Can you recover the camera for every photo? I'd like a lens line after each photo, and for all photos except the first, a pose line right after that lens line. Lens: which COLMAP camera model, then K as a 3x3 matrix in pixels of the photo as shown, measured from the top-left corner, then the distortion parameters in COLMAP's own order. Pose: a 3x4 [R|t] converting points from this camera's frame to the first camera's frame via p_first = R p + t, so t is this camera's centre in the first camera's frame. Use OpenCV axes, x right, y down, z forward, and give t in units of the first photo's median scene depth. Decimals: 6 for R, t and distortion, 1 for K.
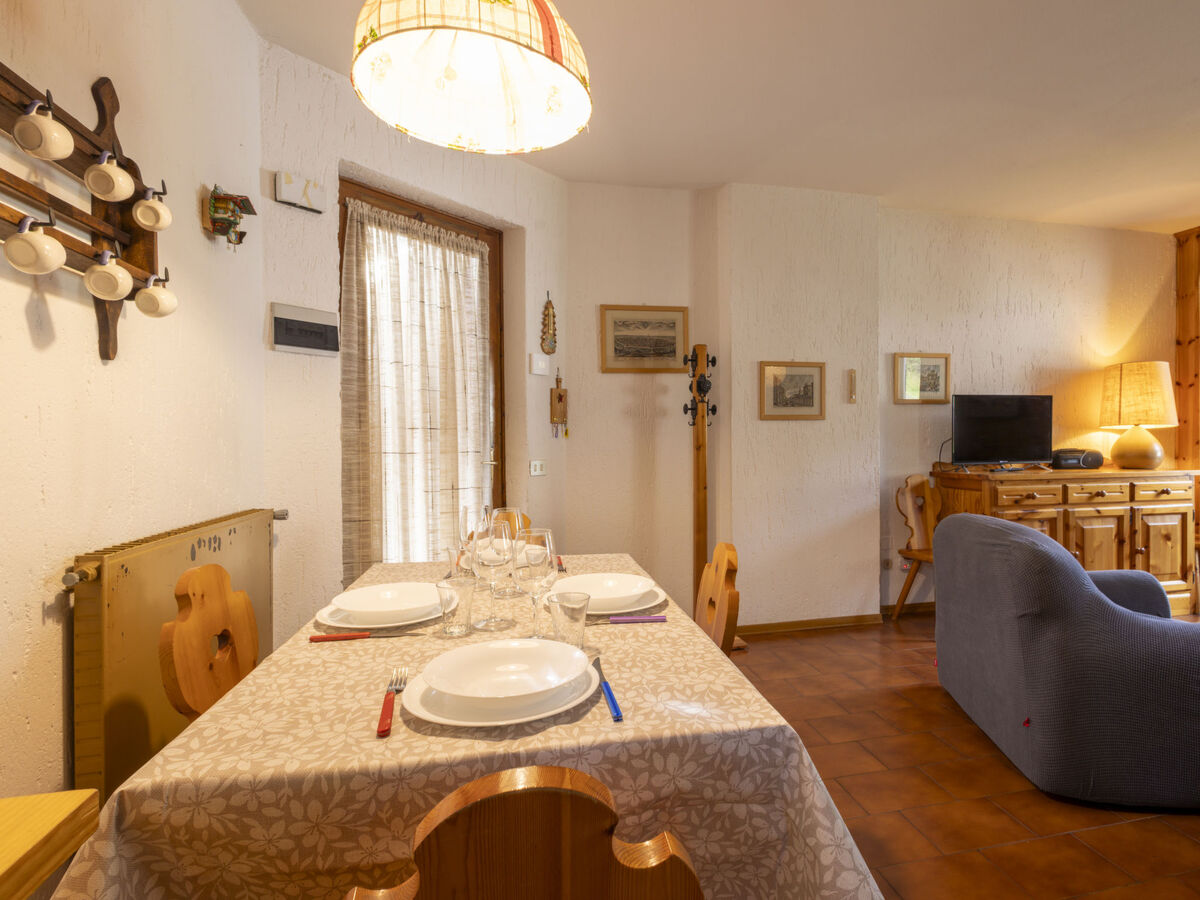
lens RADIAL K [[621.9, 0, 599.3], [0, 621.9, 442.7], [0, 0, 1]] dist [0.002103, 0.000708]
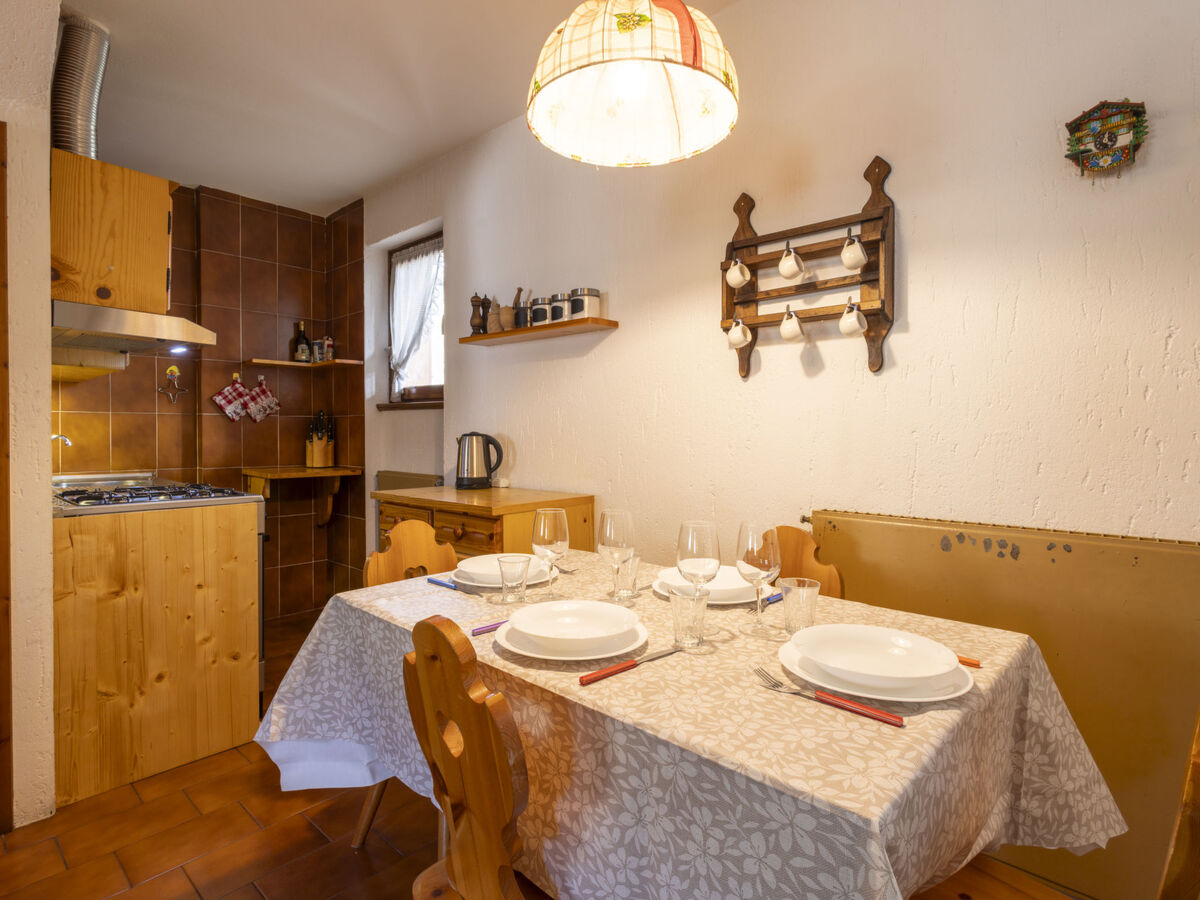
lens RADIAL K [[621.9, 0, 599.3], [0, 621.9, 442.7], [0, 0, 1]] dist [0.002103, 0.000708]
pose [[-0.830941, 0.012876, -0.556212, 0.165032], [-0.003489, 0.999592, 0.028352, -0.006497], [0.556350, 0.025499, -0.830557, 0.685781]]
